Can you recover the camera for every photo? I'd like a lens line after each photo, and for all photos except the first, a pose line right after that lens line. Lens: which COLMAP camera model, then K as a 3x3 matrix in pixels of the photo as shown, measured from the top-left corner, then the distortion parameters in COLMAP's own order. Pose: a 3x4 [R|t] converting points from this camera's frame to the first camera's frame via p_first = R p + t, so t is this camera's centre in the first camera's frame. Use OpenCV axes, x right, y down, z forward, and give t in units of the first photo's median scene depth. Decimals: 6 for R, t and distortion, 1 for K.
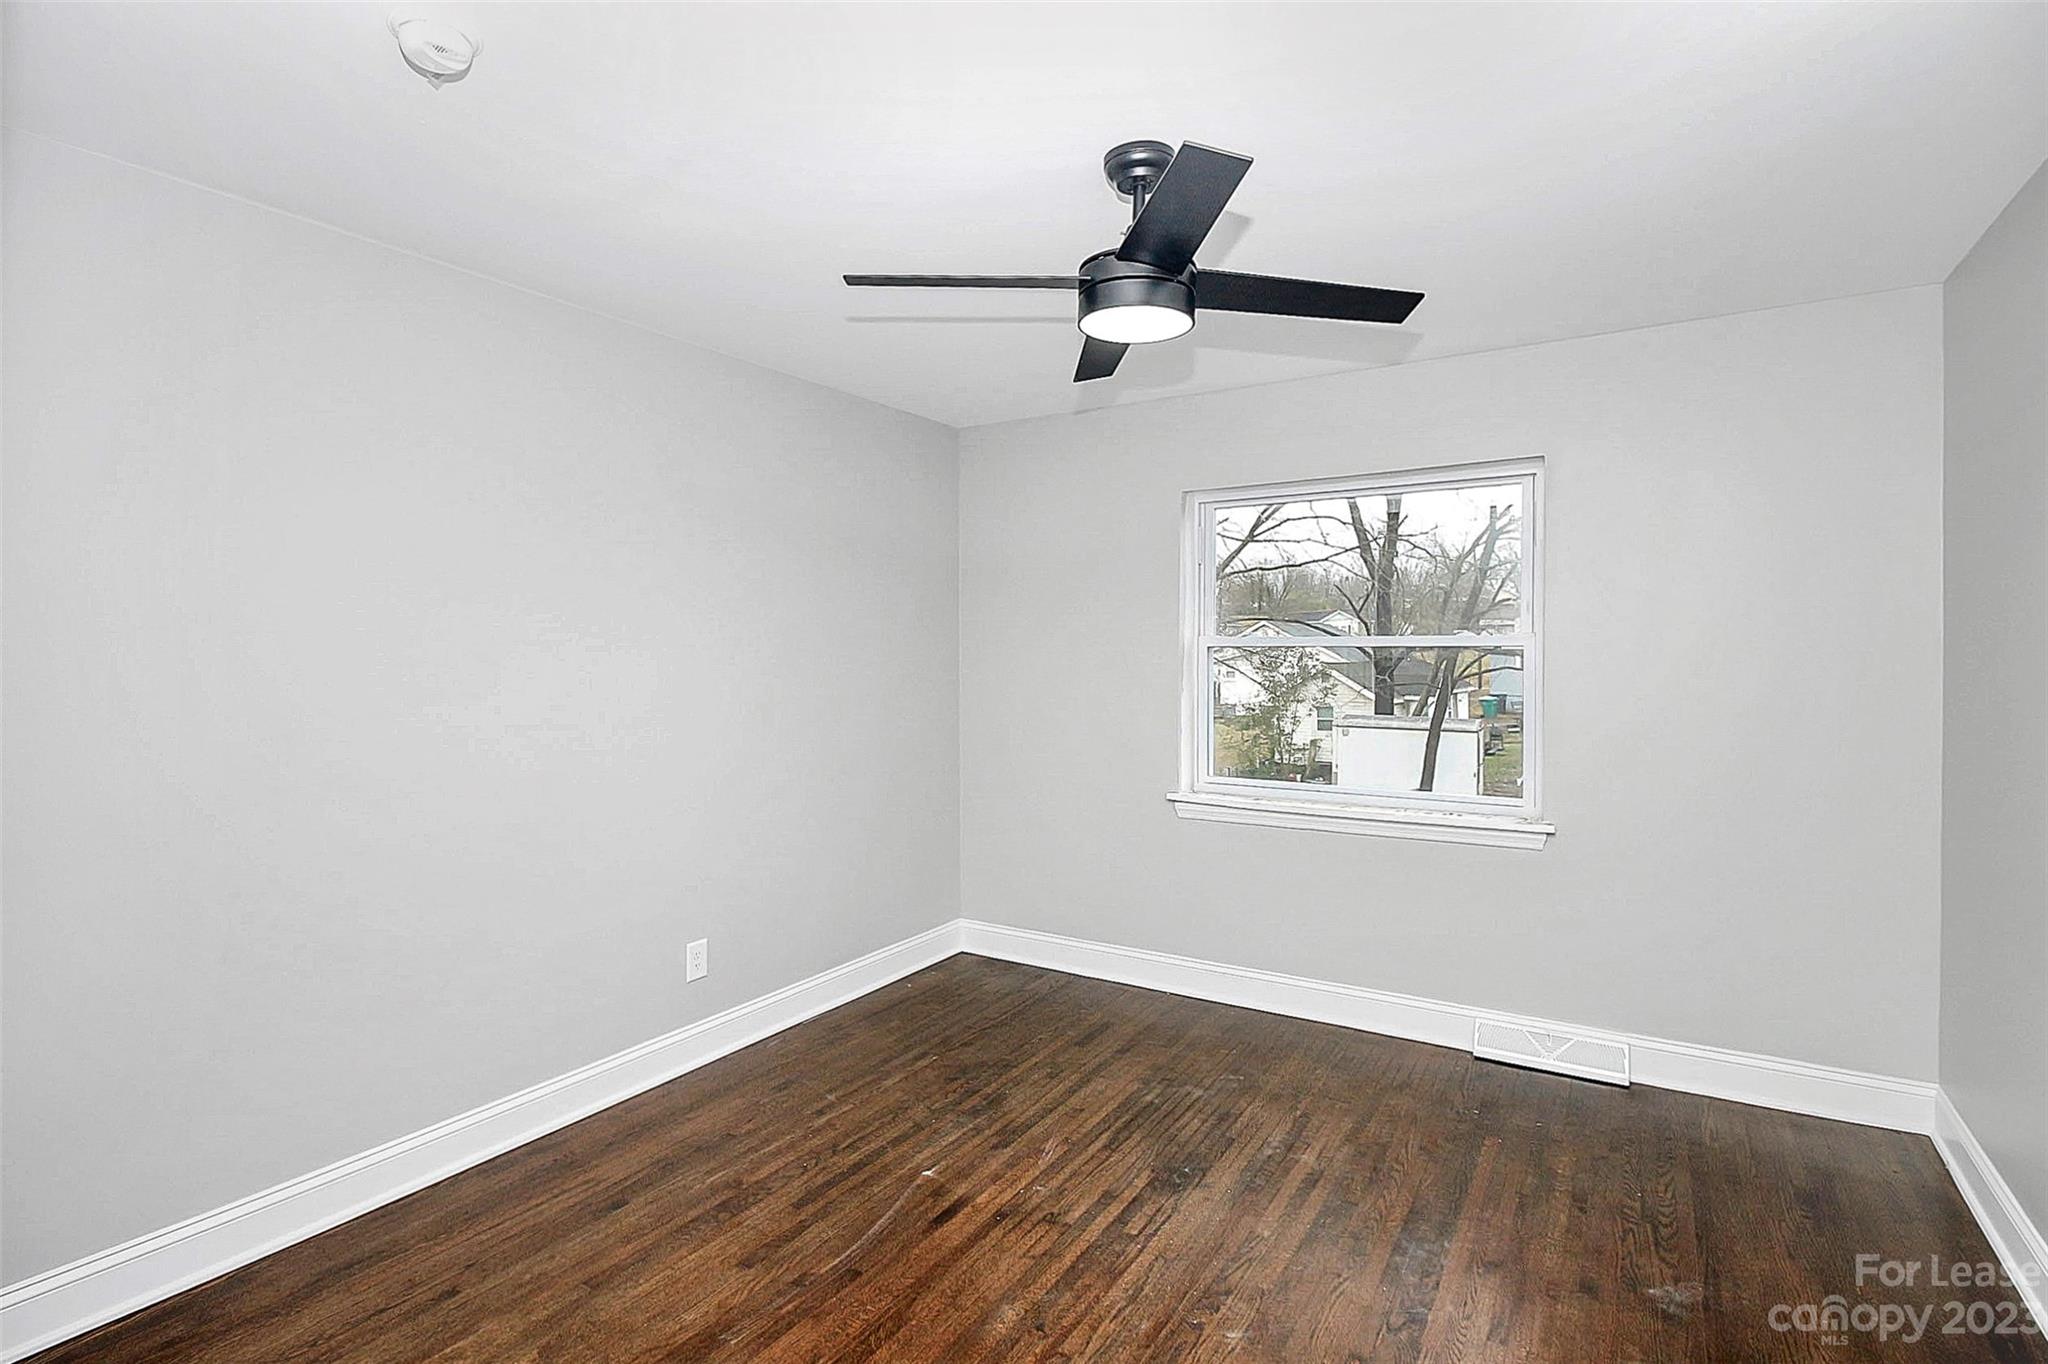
lens RADIAL K [[966.2, 0, 1032.3], [0, 966.2, 664.8], [0, 0, 1]] dist [-0.009626, -0.004344]
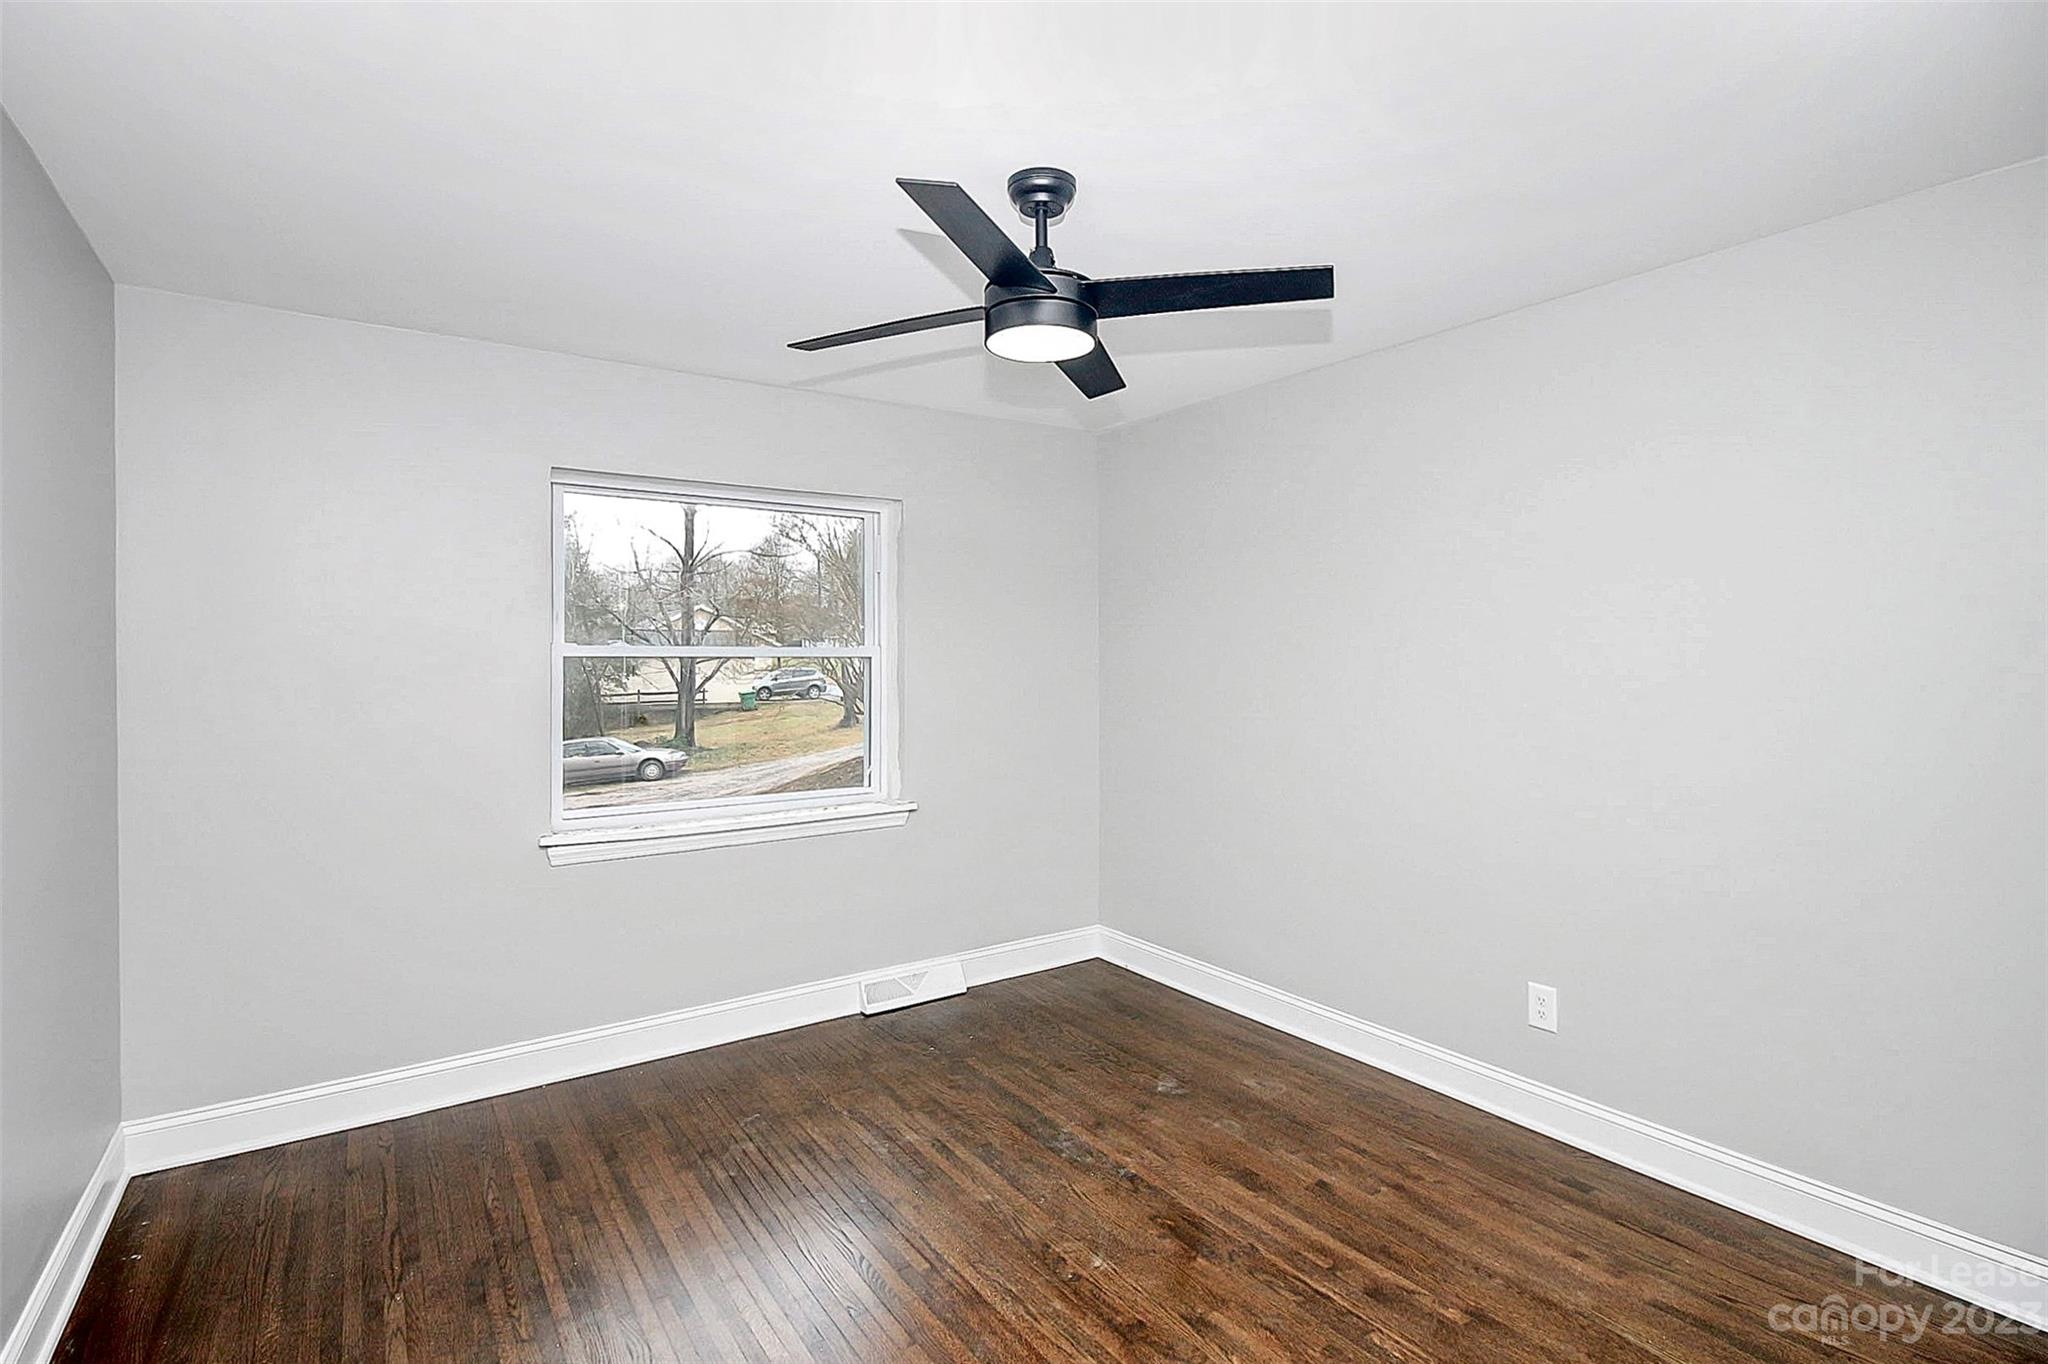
lens RADIAL K [[966.2, 0, 1018.0], [0, 966.2, 683.0], [0, 0, 1]] dist [-0.009626, -0.004344]
pose [[0.420310, -0.027613, 0.906960, -0.599185], [0.021129, 0.999564, 0.020641, -0.009036], [-0.907135, 0.010487, 0.420710, 0.425910]]
